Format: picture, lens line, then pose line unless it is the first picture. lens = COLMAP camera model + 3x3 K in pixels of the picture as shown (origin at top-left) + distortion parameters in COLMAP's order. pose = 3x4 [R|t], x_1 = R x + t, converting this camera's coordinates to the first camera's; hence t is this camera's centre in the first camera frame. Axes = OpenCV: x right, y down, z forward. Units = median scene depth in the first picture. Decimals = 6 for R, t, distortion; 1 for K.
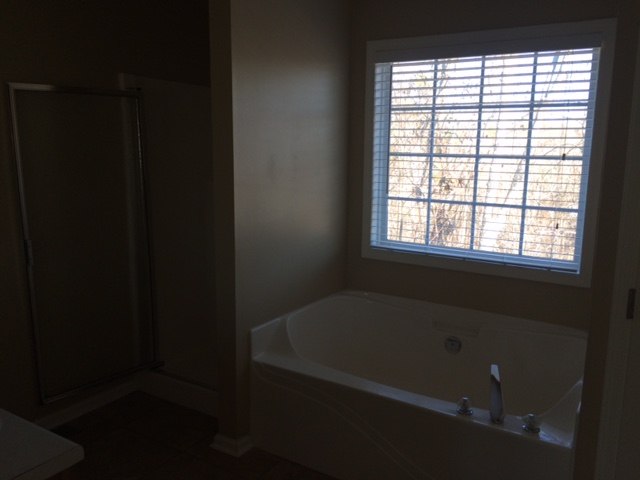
lens RADIAL K [[537.1, 0, 323.2], [0, 537.1, 239.0], [0, 0, 1]] dist [0.018640, -0.002054]
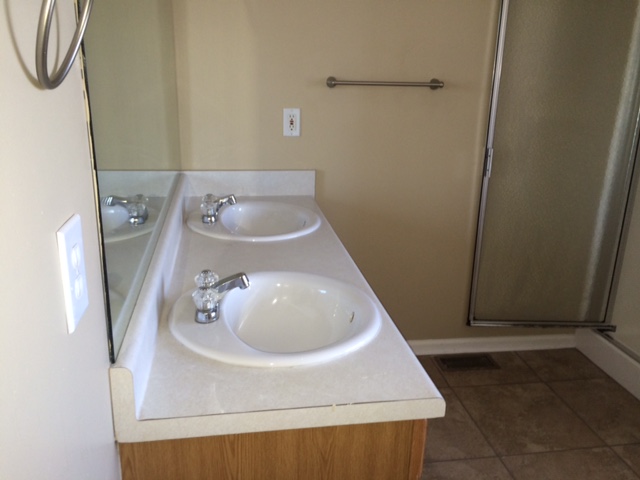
lens RADIAL K [[537.1, 0, 323.2], [0, 537.1, 239.0], [0, 0, 1]] dist [0.018640, -0.002054]
pose [[0.661718, 0.220516, -0.716590, -0.112792], [-0.149217, 0.975383, 0.162362, 0.106148], [0.734754, -0.000511, 0.678334, 0.414802]]
